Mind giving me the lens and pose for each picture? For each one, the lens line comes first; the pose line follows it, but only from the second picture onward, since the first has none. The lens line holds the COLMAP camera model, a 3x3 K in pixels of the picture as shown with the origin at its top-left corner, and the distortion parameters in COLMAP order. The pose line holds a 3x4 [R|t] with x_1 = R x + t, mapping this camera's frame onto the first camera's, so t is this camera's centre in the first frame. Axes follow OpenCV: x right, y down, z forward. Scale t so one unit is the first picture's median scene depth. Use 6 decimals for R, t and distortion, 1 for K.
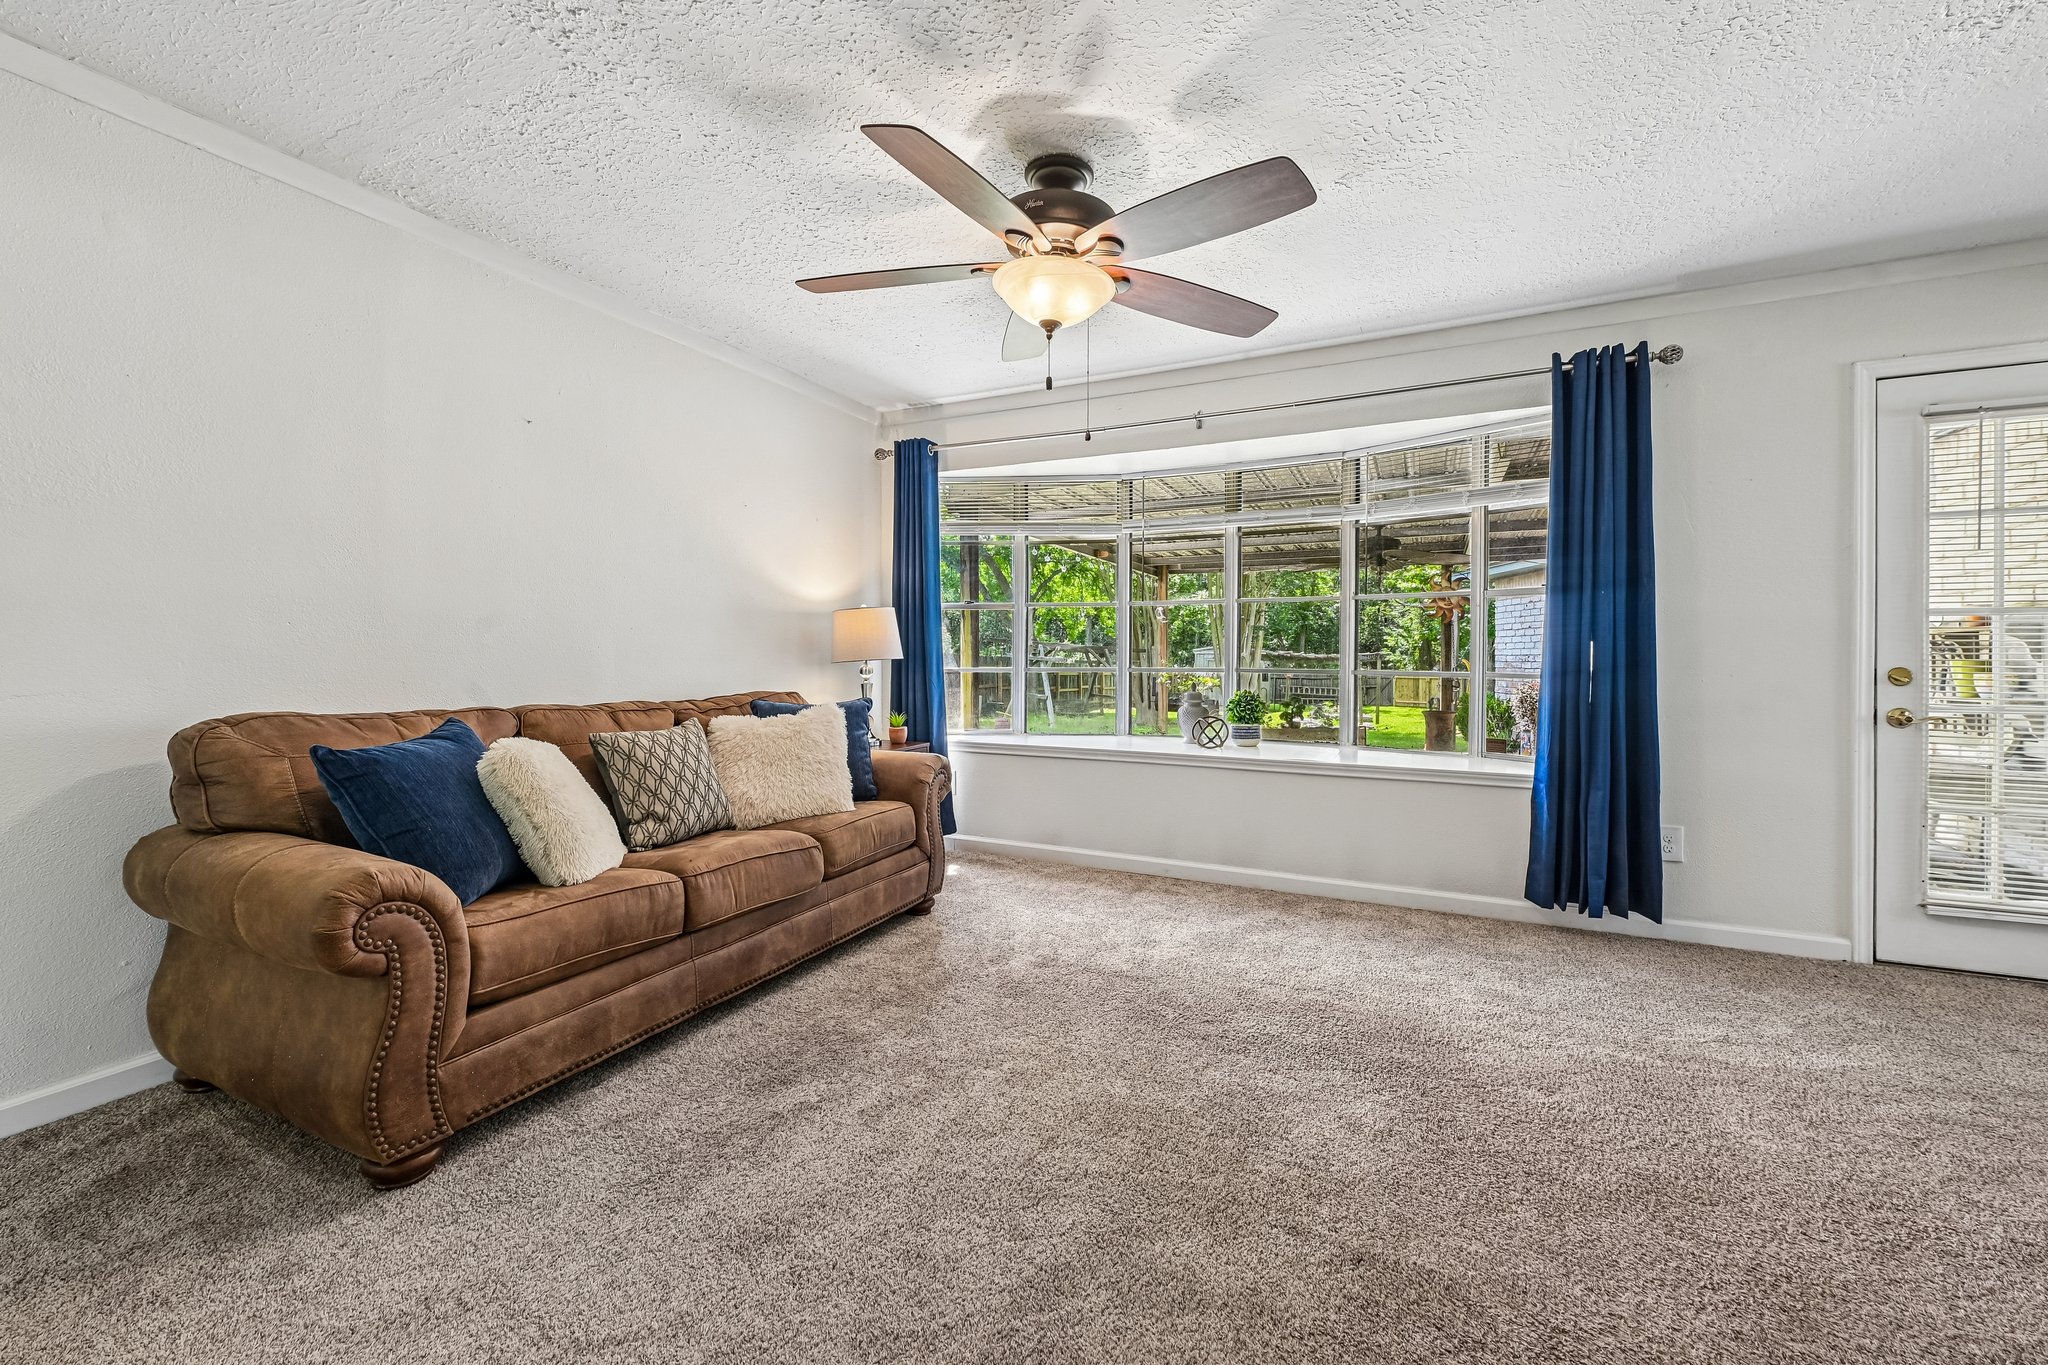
lens RADIAL K [[821.5, 0, 1032.3], [0, 821.5, 659.9], [0, 0, 1]] dist [-0.002221, -0.000119]
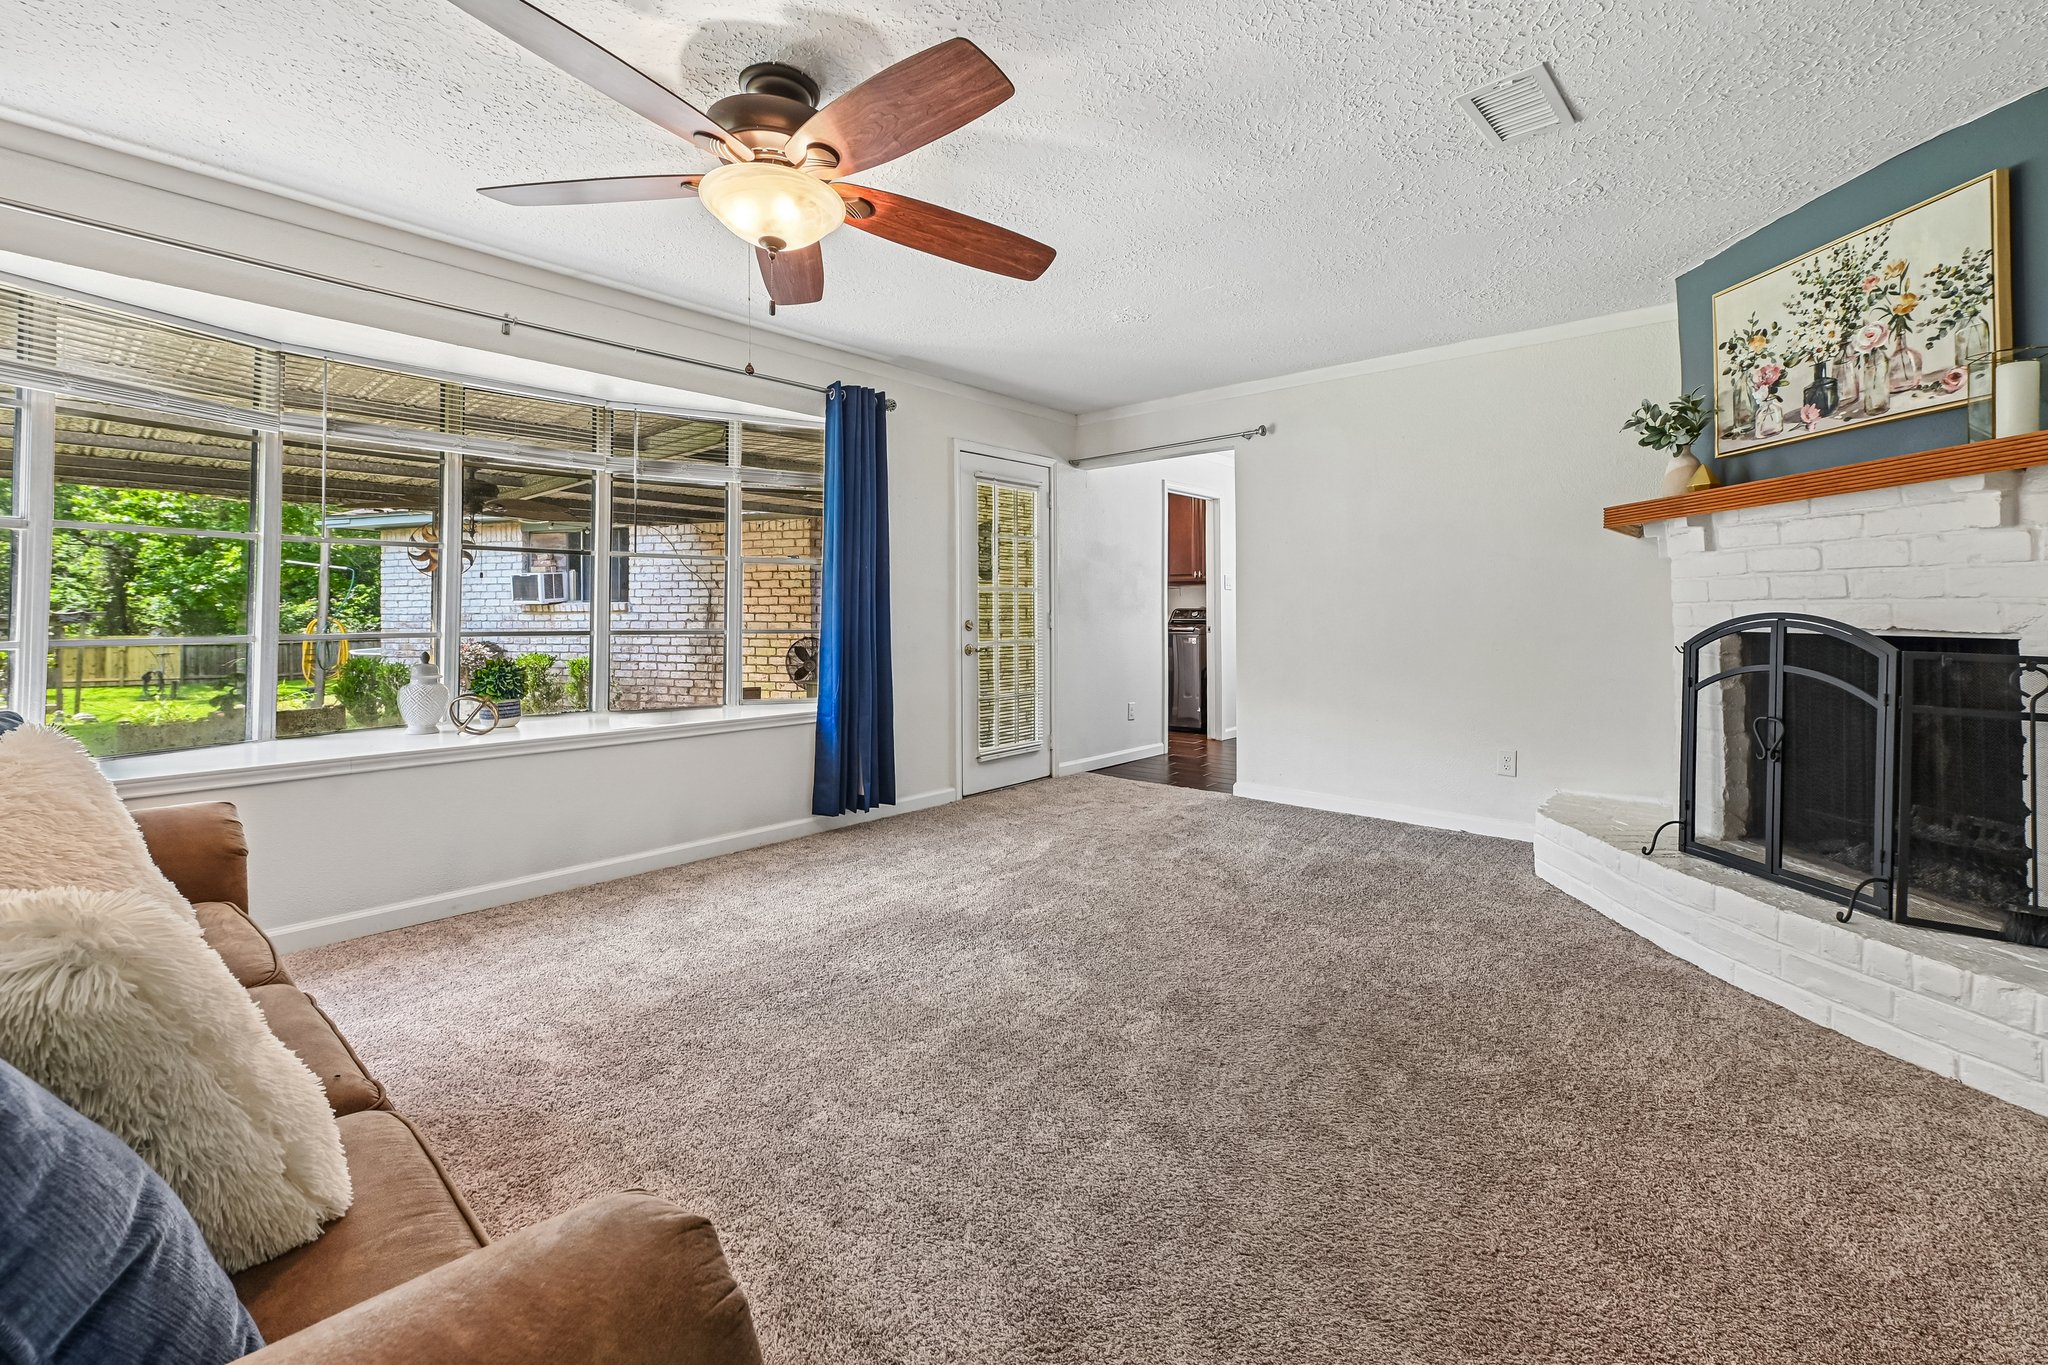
lens RADIAL K [[856.2, 0, 1020.9], [0, 856.2, 565.2], [0, 0, 1]] dist [-0.001000, -0.000254]
pose [[0.270499, 0.048767, 0.961484, -0.573315], [0.011151, 0.998491, -0.053781, -0.006132], [-0.962656, 0.025269, 0.269547, 0.367242]]
